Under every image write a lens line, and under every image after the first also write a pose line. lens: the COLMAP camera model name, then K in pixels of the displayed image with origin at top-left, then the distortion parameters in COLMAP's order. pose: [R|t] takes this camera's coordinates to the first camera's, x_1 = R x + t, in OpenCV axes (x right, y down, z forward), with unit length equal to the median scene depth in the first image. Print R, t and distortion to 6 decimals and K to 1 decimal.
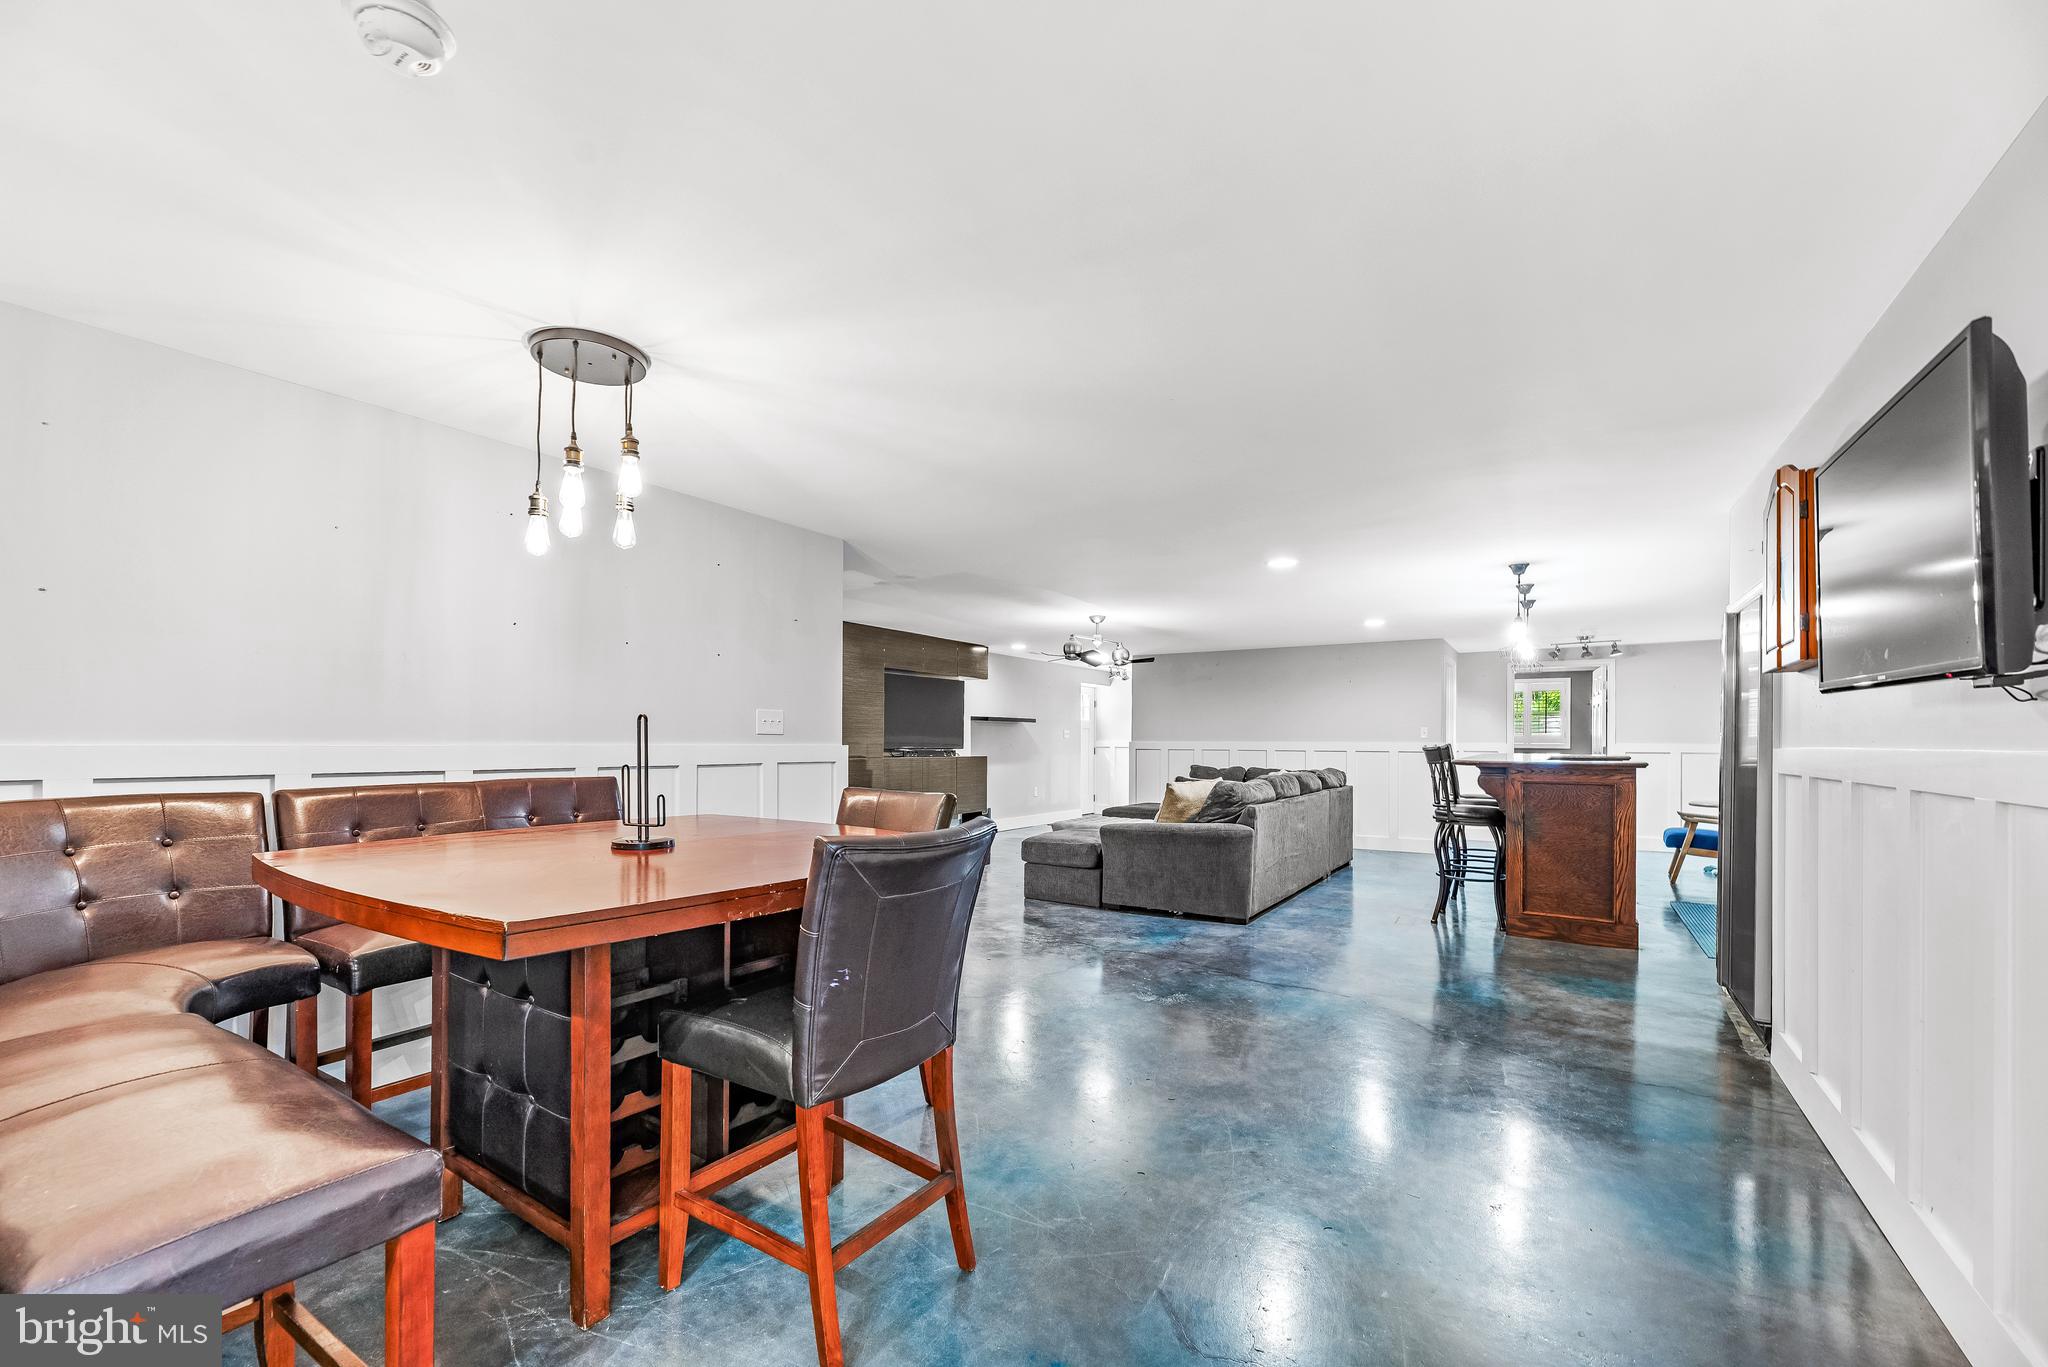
lens RADIAL K [[835.5, 0, 1013.7], [0, 835.5, 742.4], [0, 0, 1]] dist [0.001941, -0.000157]
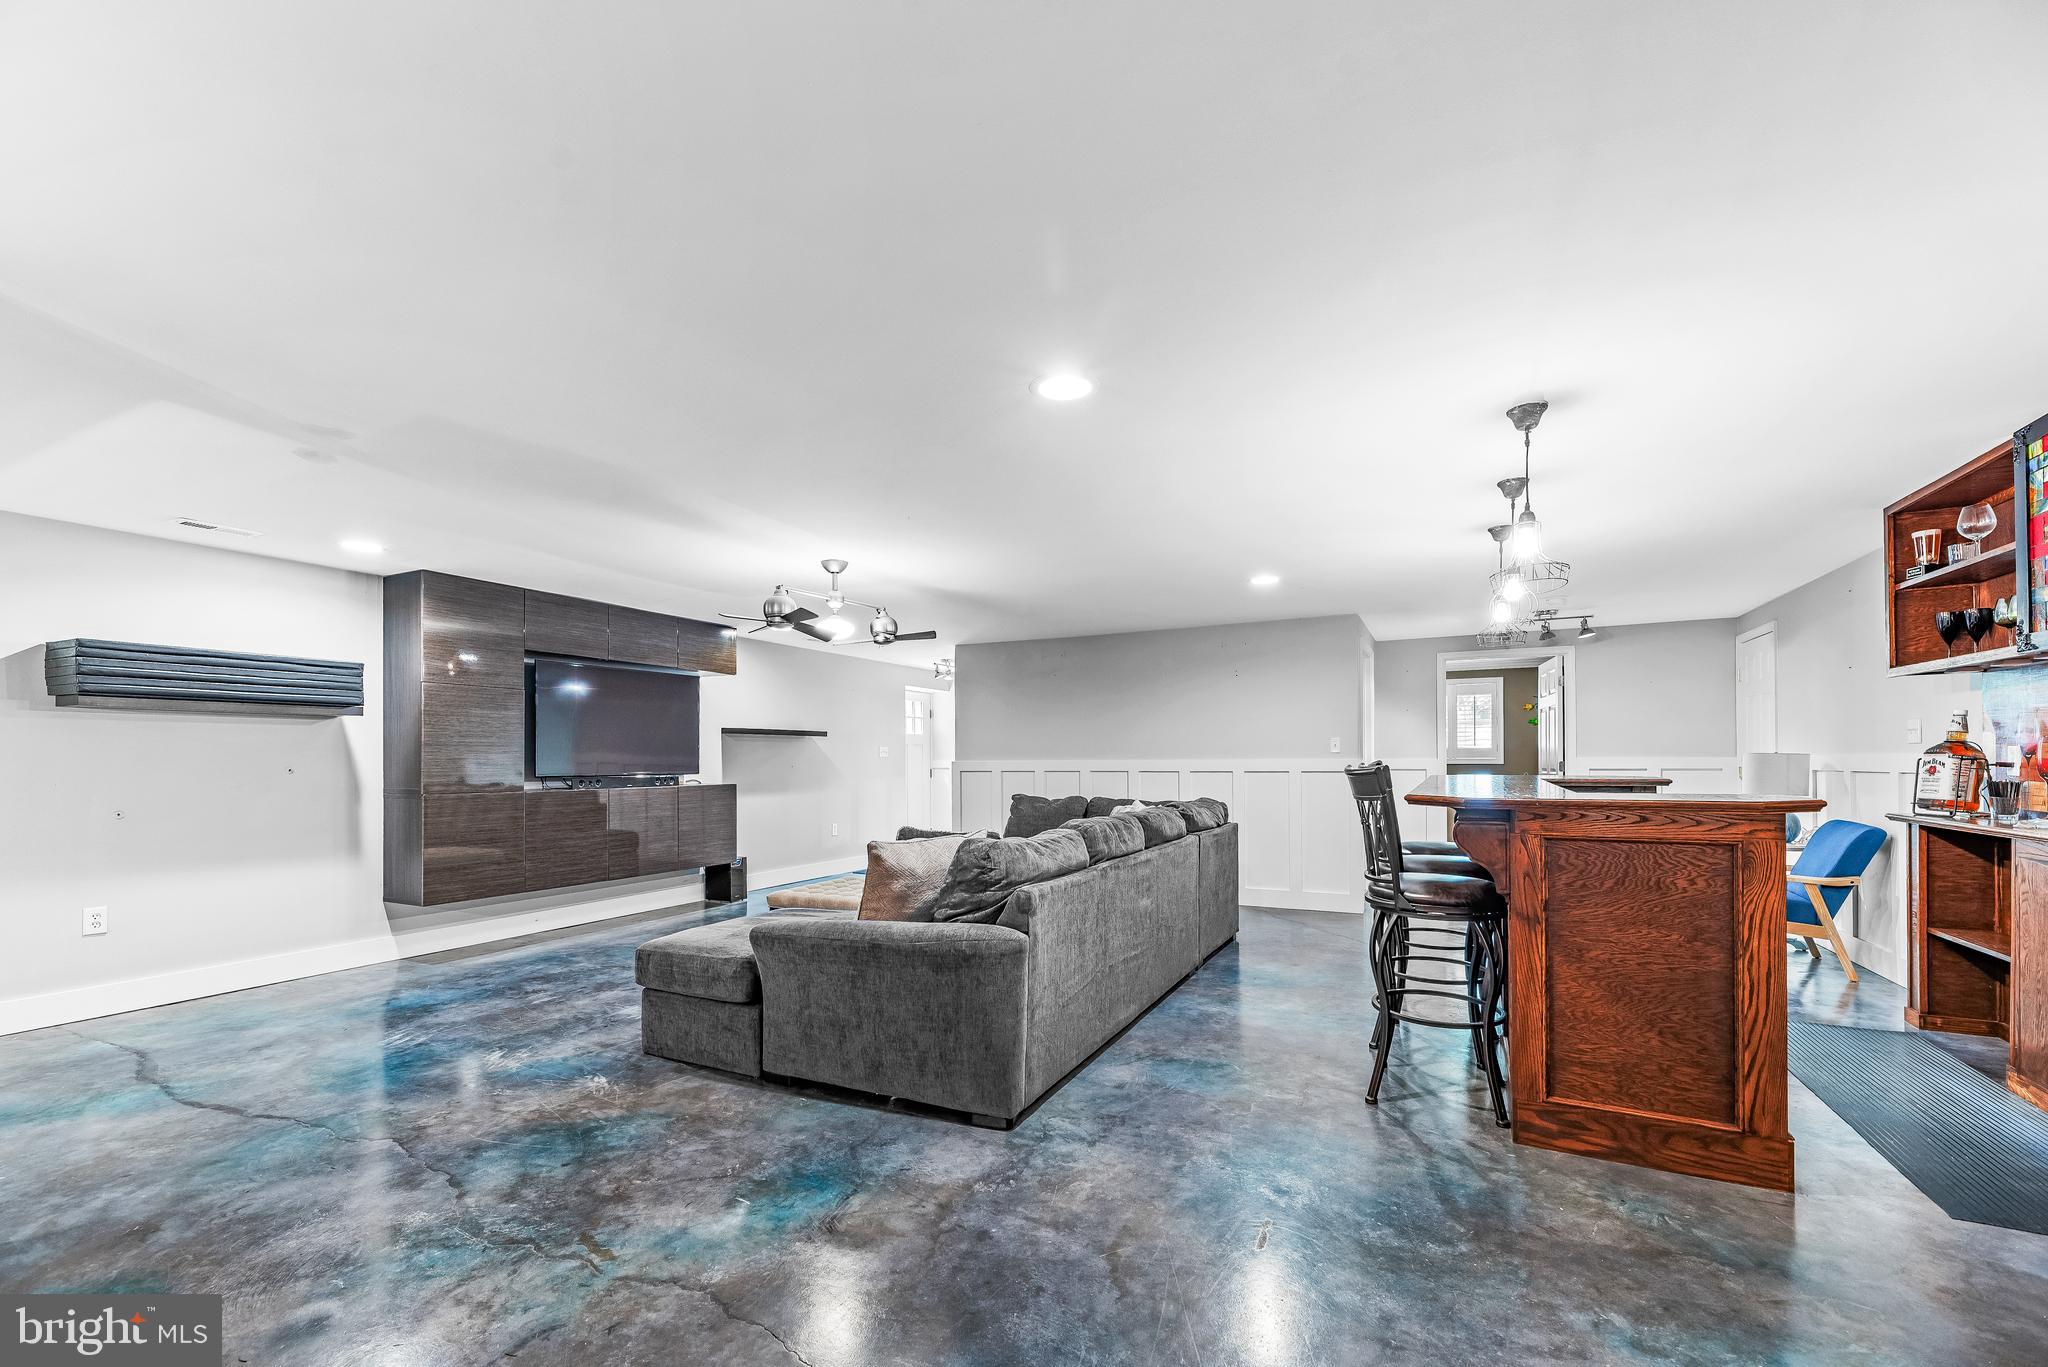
lens RADIAL K [[835.5, 0, 1005.4], [0, 835.5, 754.0], [0, 0, 1]] dist [0.001941, -0.000157]
pose [[0.995698, -0.008462, 0.092275, 0.210551], [0.009264, 0.999923, -0.008260, -0.001259], [-0.092198, 0.009079, 0.995699, 0.460533]]
